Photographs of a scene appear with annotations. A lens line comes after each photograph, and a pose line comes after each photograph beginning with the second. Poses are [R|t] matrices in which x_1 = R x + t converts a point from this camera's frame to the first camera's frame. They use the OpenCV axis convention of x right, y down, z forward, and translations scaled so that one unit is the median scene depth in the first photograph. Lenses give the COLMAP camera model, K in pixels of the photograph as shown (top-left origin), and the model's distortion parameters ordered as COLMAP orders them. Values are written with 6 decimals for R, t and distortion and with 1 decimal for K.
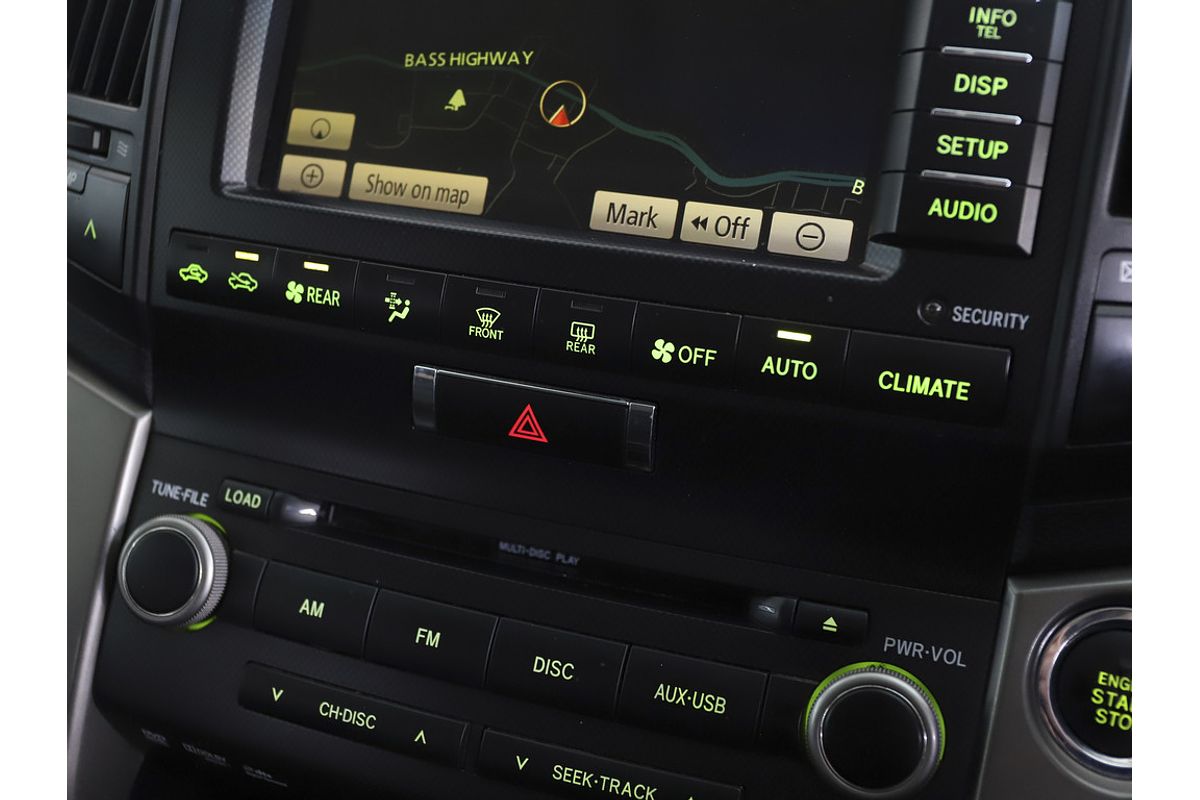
lens RADIAL K [[1225.0, 0, 600.0], [0, 1225.0, 400.0], [0, 0, 1]] dist [-0.065157, 0.148797]
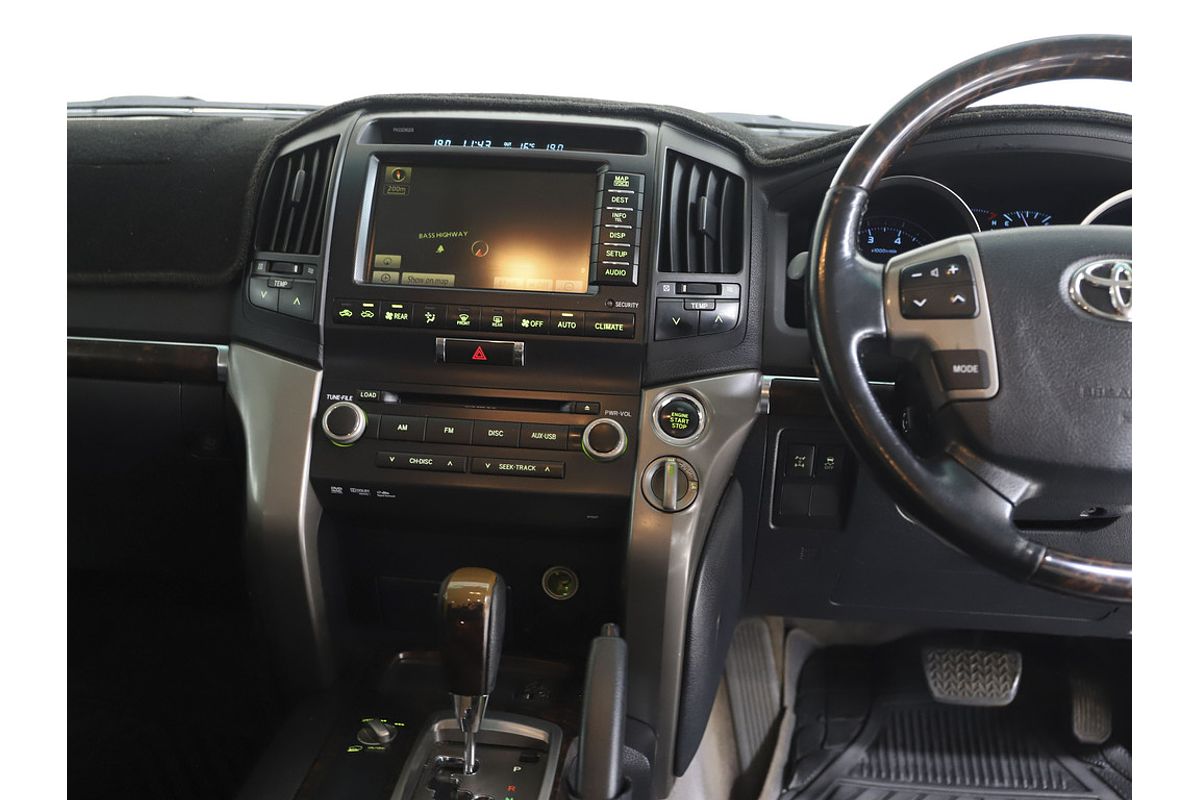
lens RADIAL K [[1226.4, 0, 600.0], [0, 1226.4, 400.0], [0, 0, 1]] dist [0.005823, 0.040950]
pose [[0.971282, -0.051693, 0.232248, -0.458062], [0.092623, 0.981263, -0.168952, 0.639632], [-0.219163, 0.185611, 0.957871, -1.815263]]
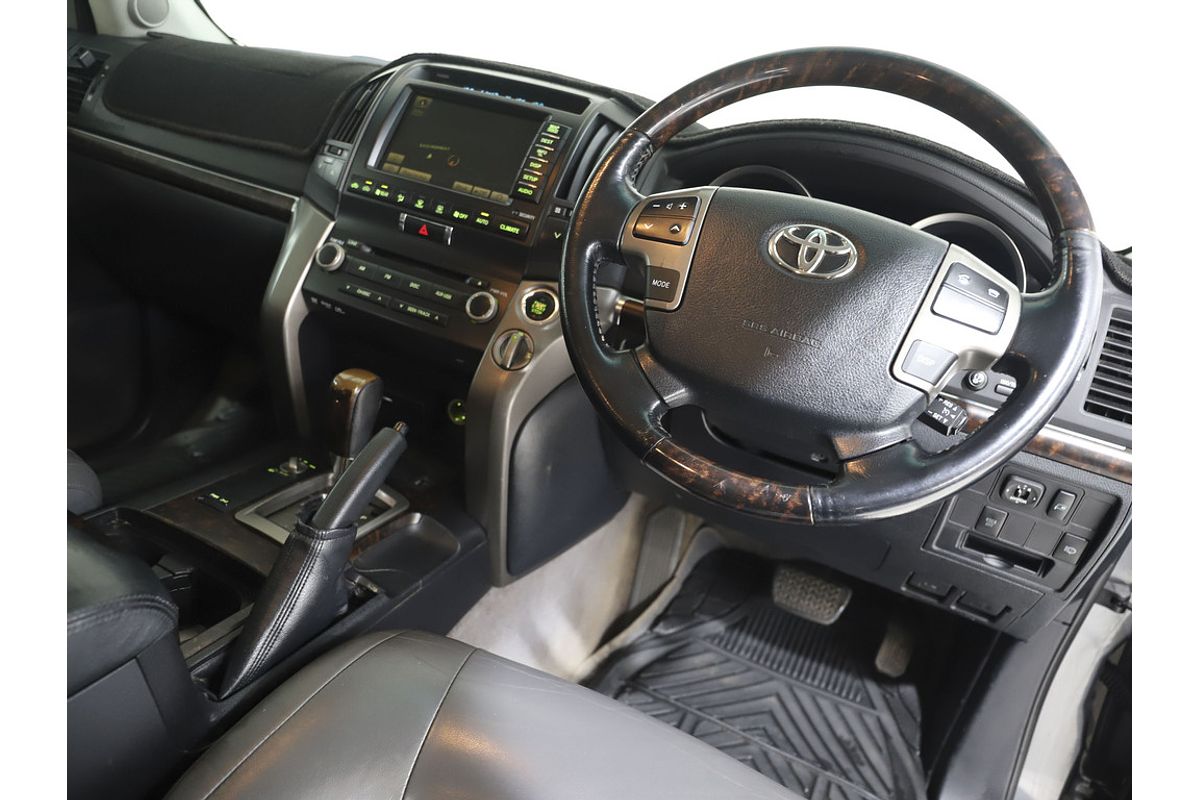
lens RADIAL K [[823.9, 0, 600.0], [0, 823.9, 400.0], [0, 0, 1]] dist [-0.060504, 0.000638]
pose [[0.977614, 0.206512, -0.040301, 0.732026], [-0.209985, 0.969721, -0.124689, 0.776702], [0.013331, 0.130360, 0.991377, -1.603144]]
